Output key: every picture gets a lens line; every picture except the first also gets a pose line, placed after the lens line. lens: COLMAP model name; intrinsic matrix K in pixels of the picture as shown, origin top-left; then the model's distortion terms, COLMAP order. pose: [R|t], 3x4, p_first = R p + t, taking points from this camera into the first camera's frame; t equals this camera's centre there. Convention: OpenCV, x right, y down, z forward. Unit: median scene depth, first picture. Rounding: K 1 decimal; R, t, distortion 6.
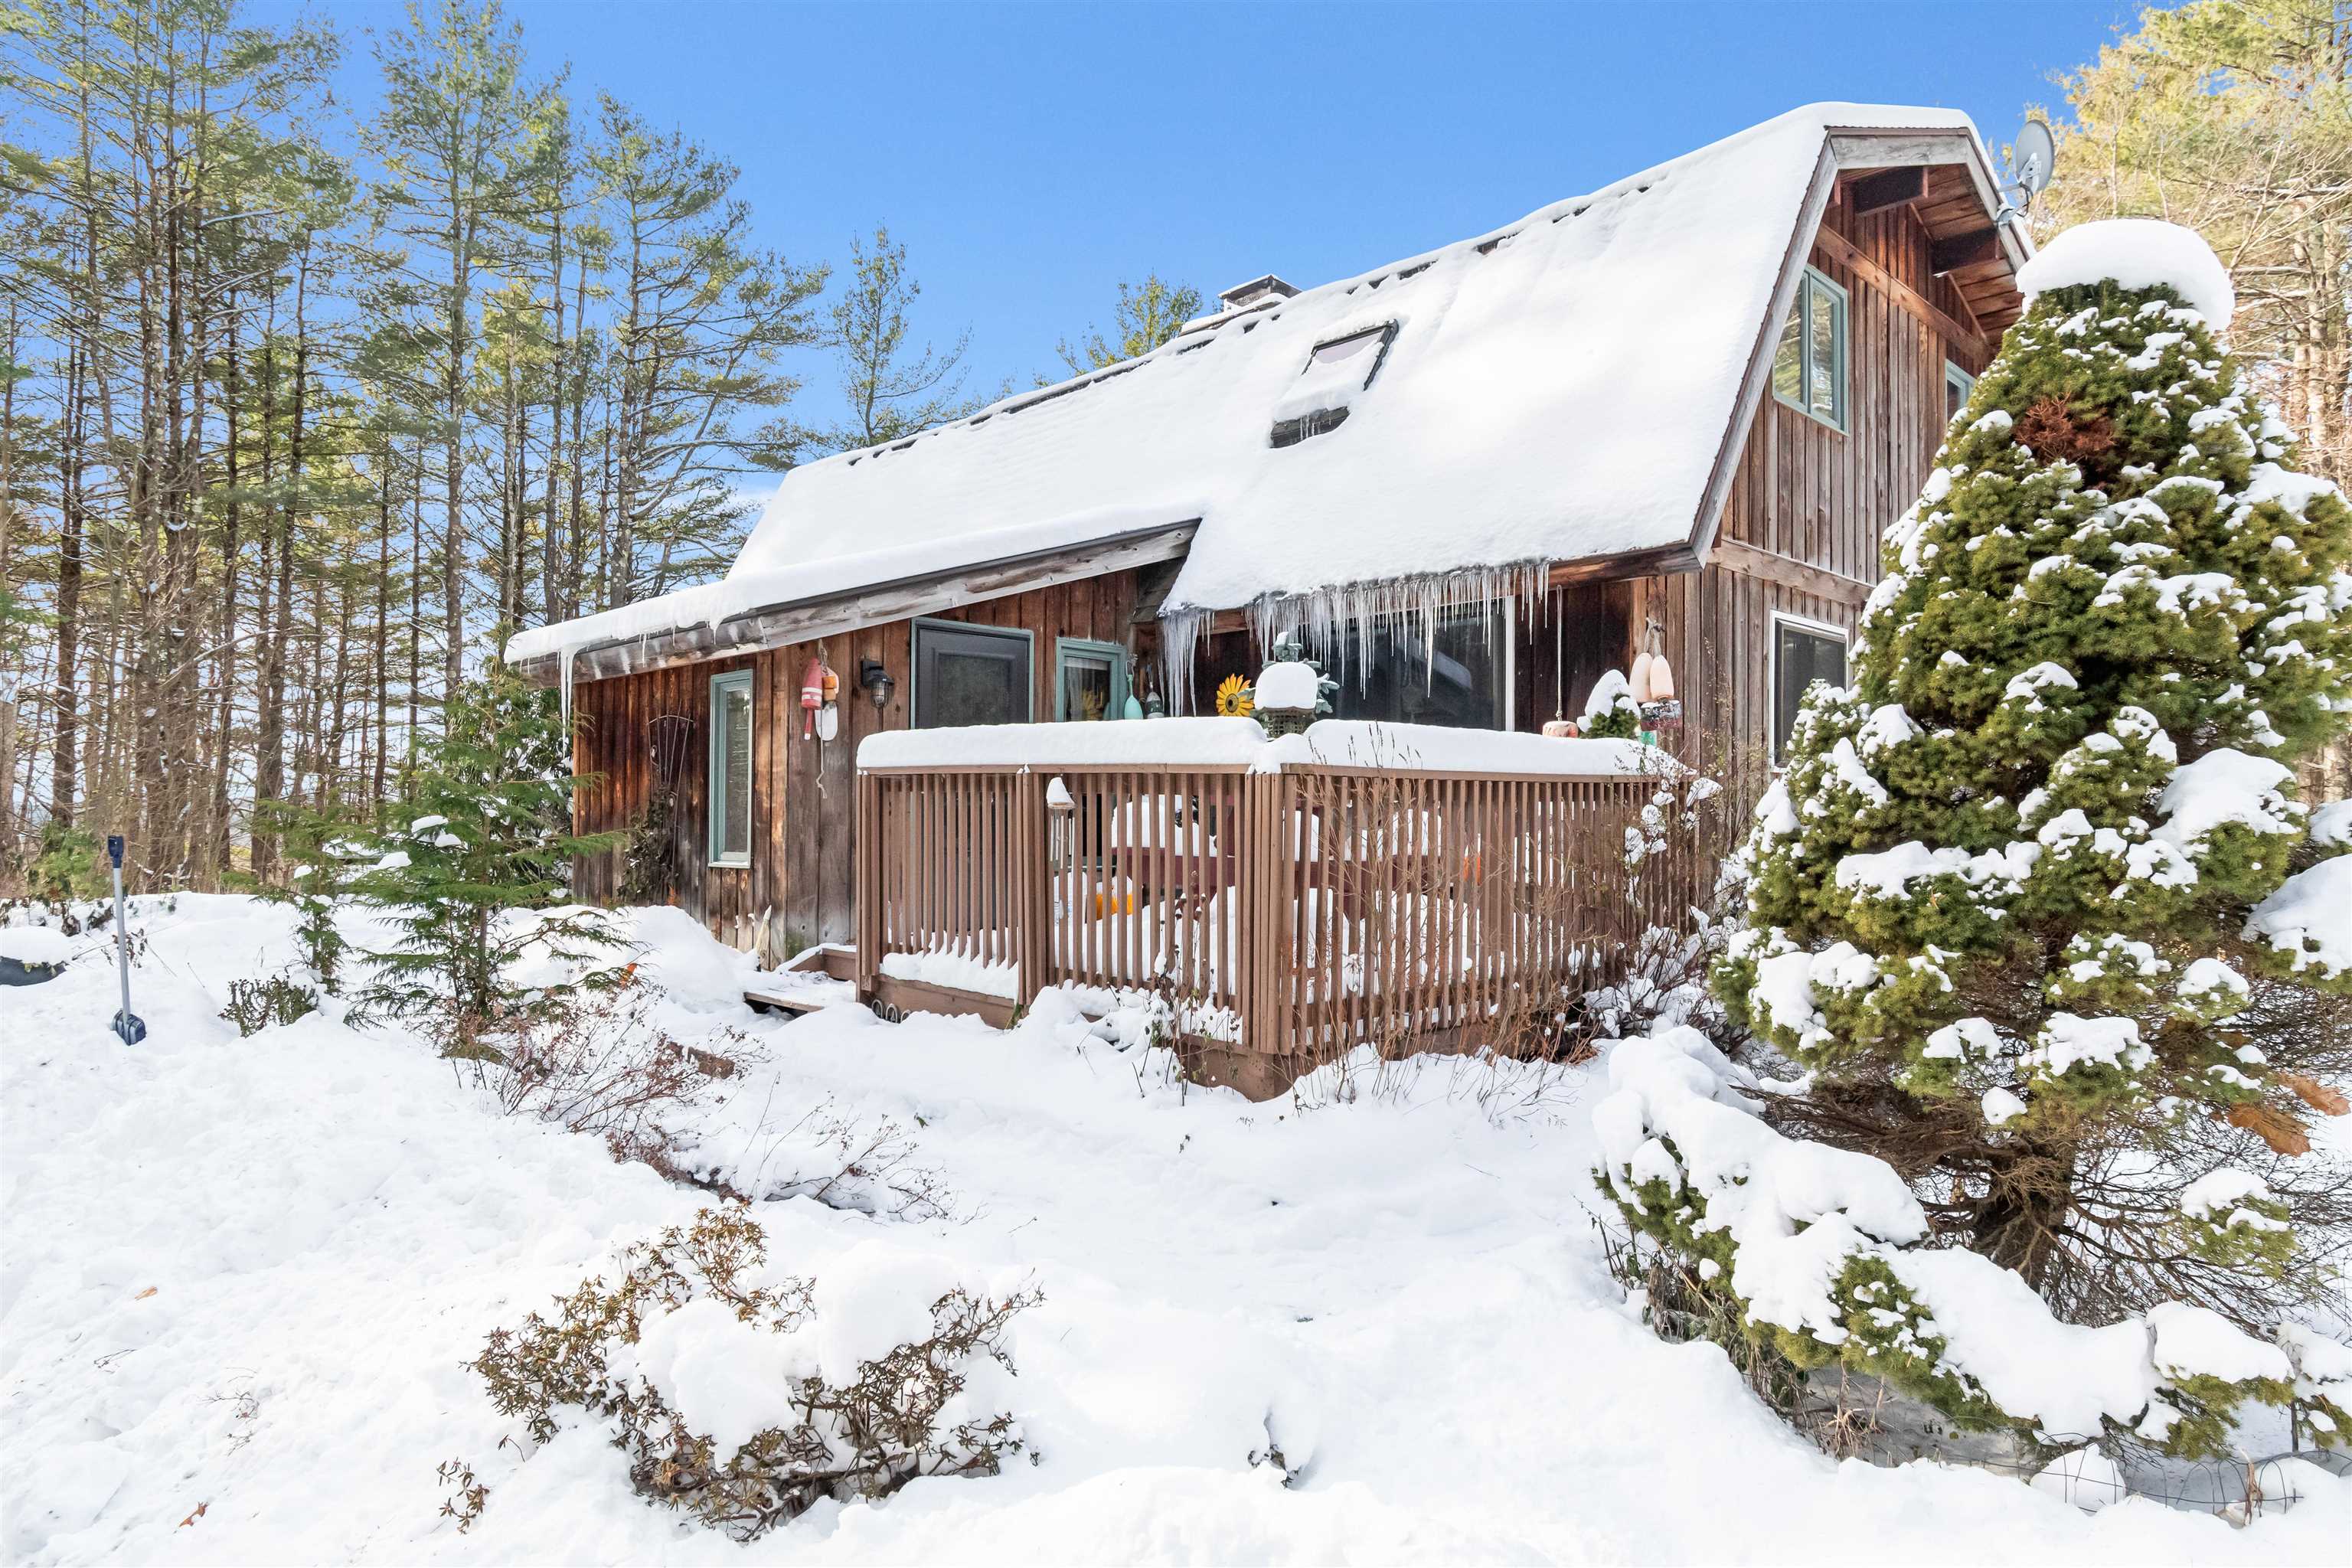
lens RADIAL K [[1396.3, 0, 1180.6], [0, 1396.3, 803.4], [0, 0, 1]] dist [0.001187, -0.000953]
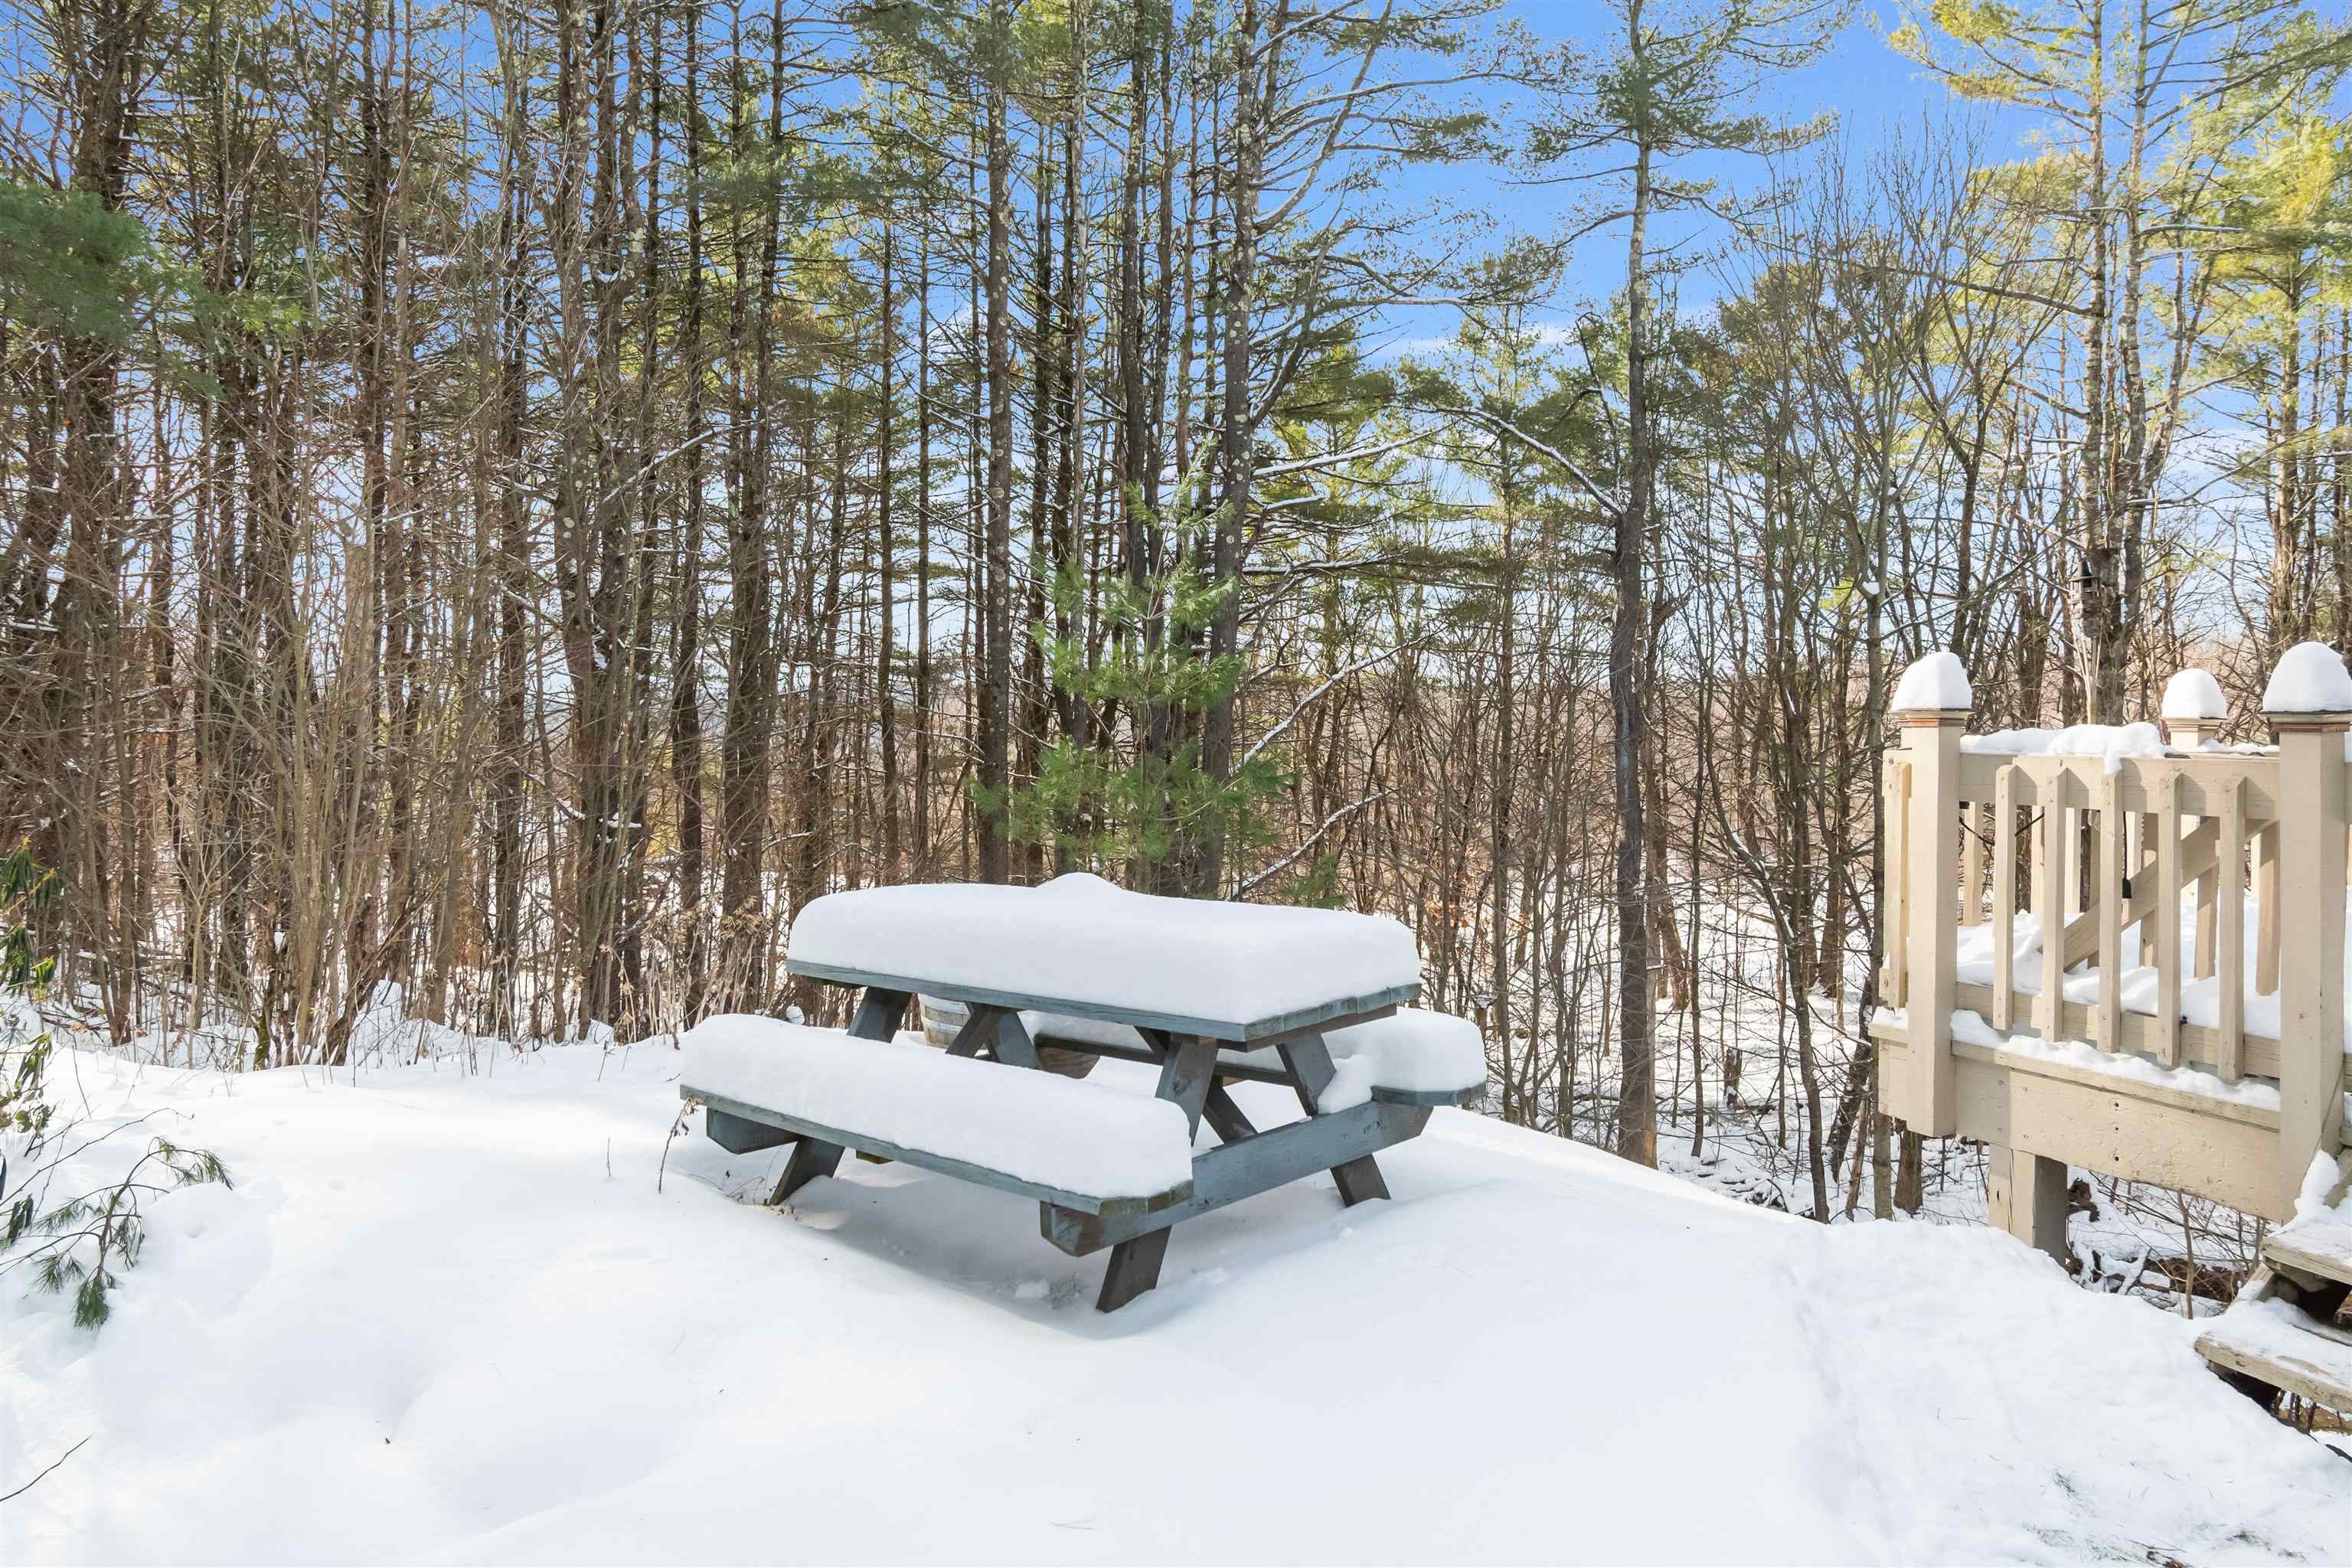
lens RADIAL K [[1567.4, 0, 1179.6], [0, 1567.4, 738.9], [0, 0, 1]] dist [-0.006698, 0.003473]
pose [[0.947858, 0.001465, -0.318690, -1.094622], [0.006818, 0.999667, 0.024873, -0.011246], [0.318621, -0.025749, 0.947533, 1.797324]]
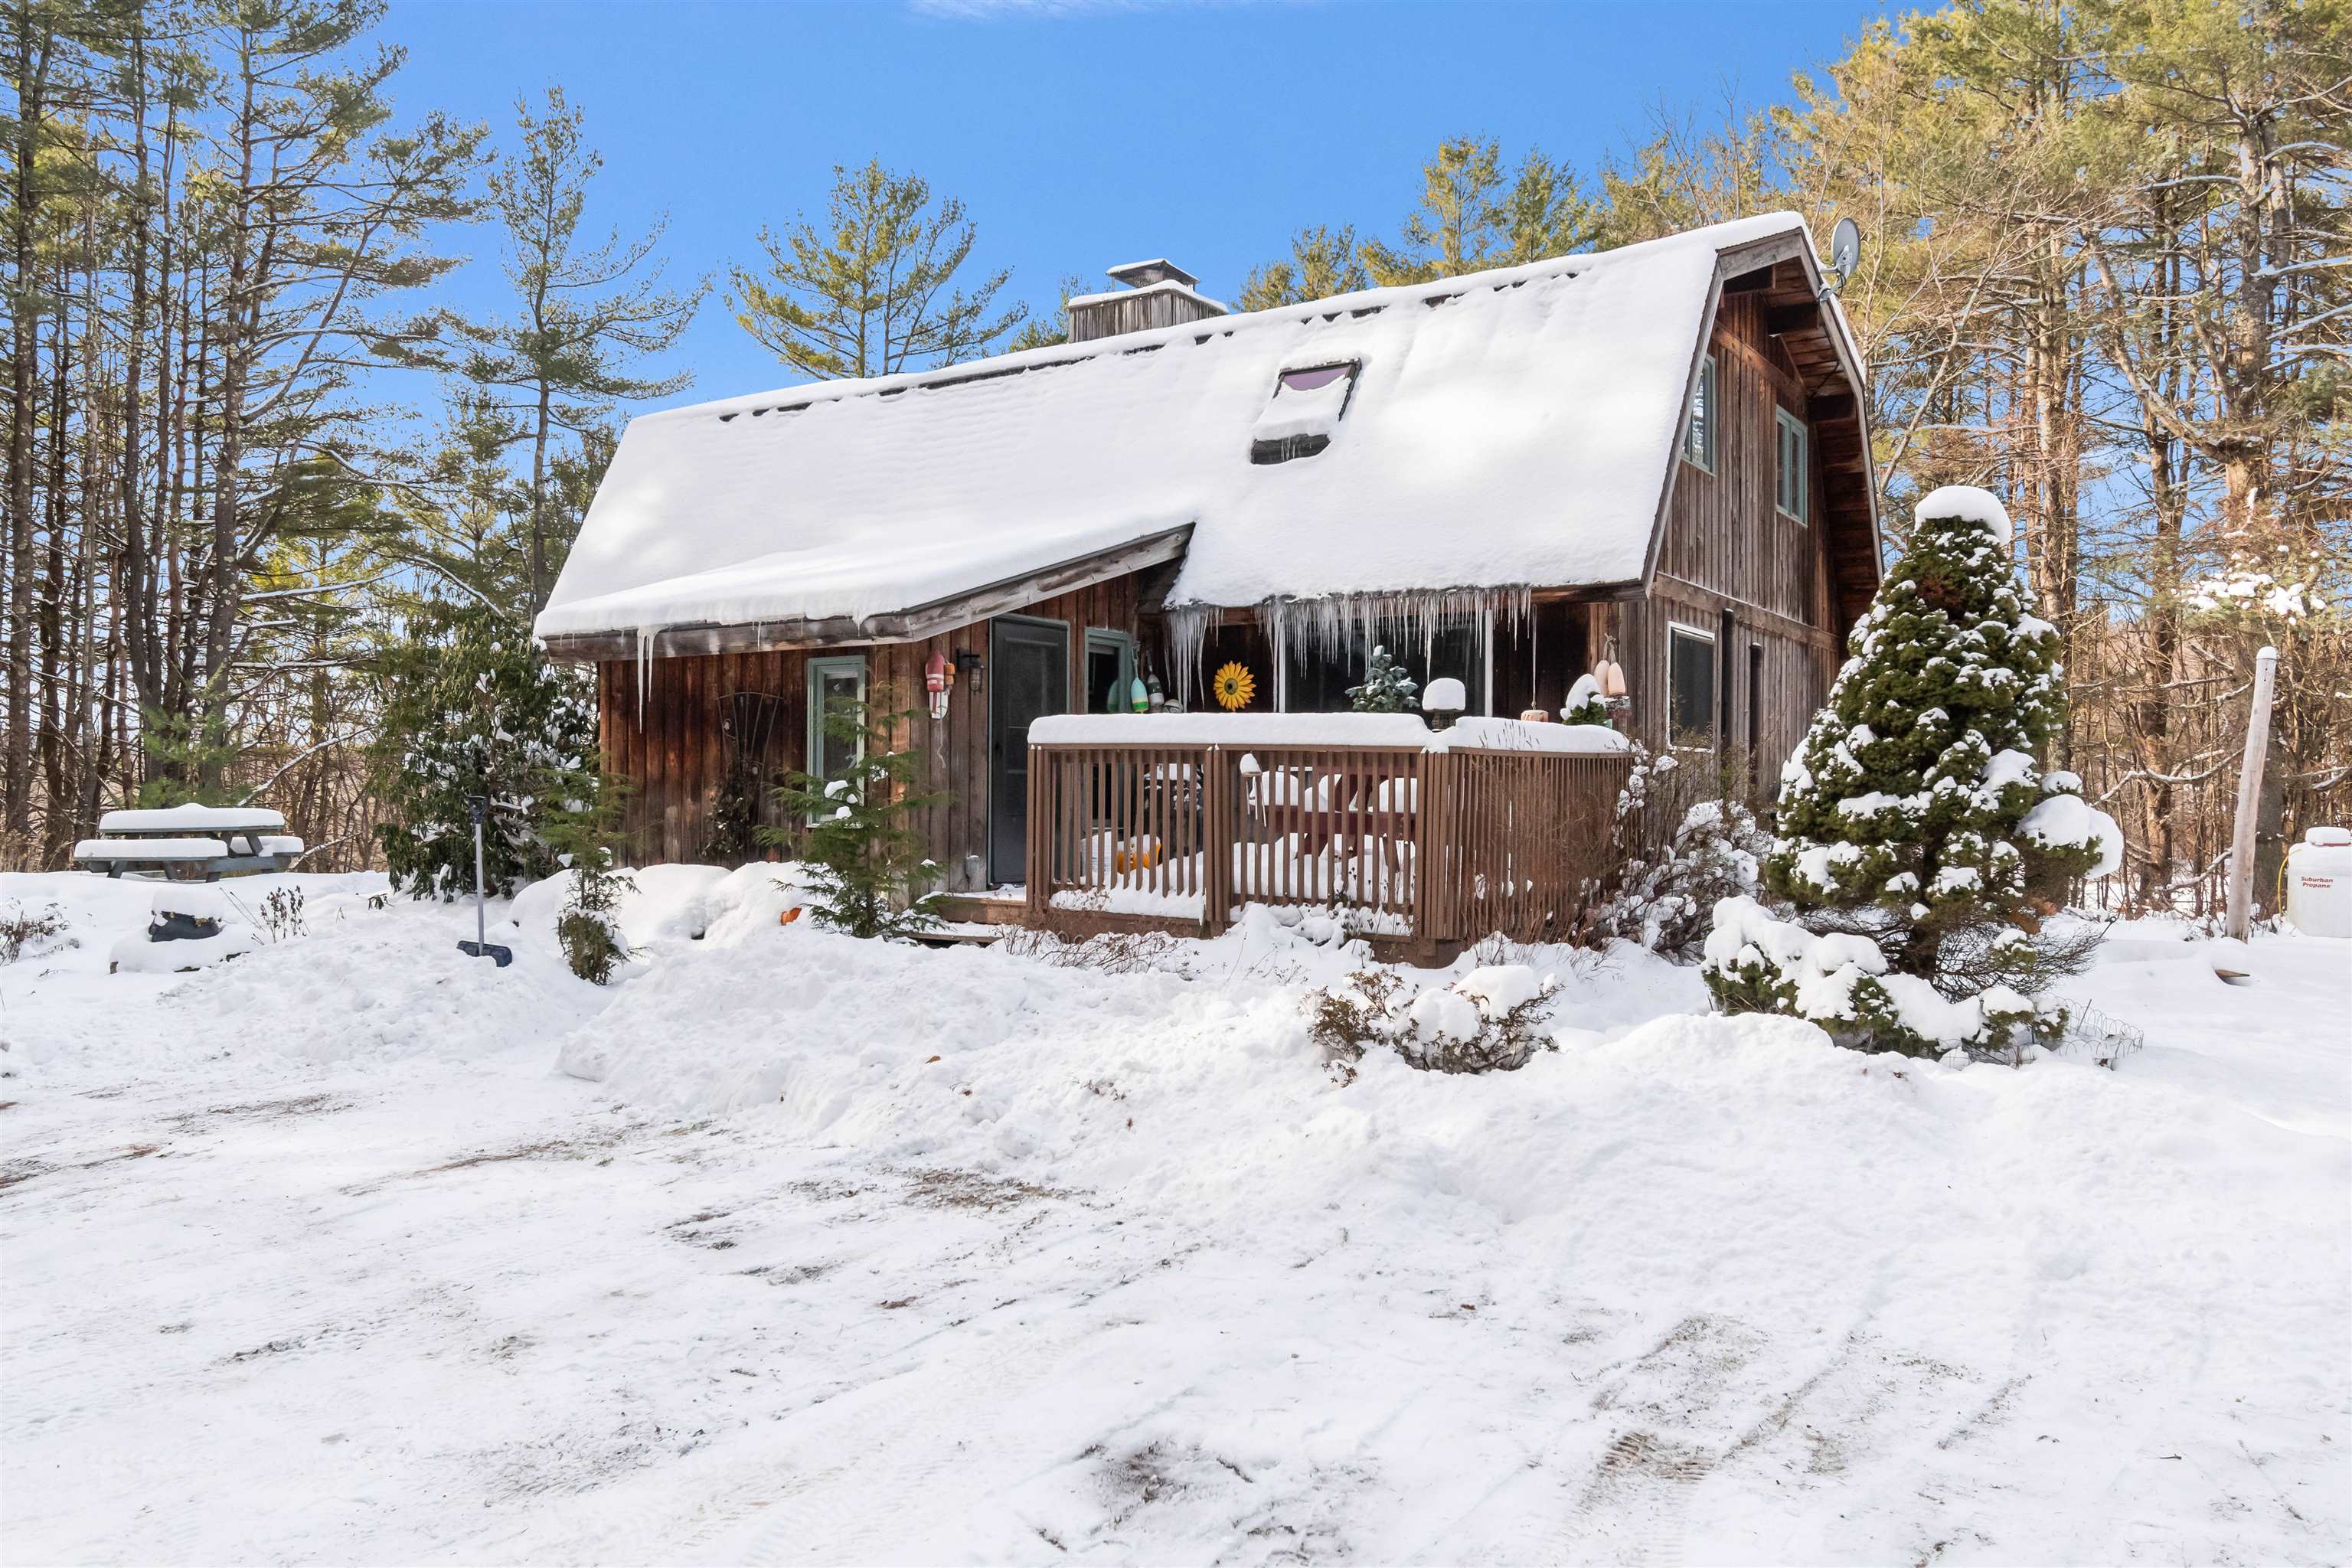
lens RADIAL K [[1729.6, 0, 1168.7], [0, 1729.6, 793.6], [0, 0, 1]] dist [-0.001052, 0.003377]
pose [[0.976736, -0.000103, 0.214445, -0.433565], [-0.002348, 0.999935, 0.011175, 0.001625], [-0.214432, -0.011419, 0.976672, -0.529388]]
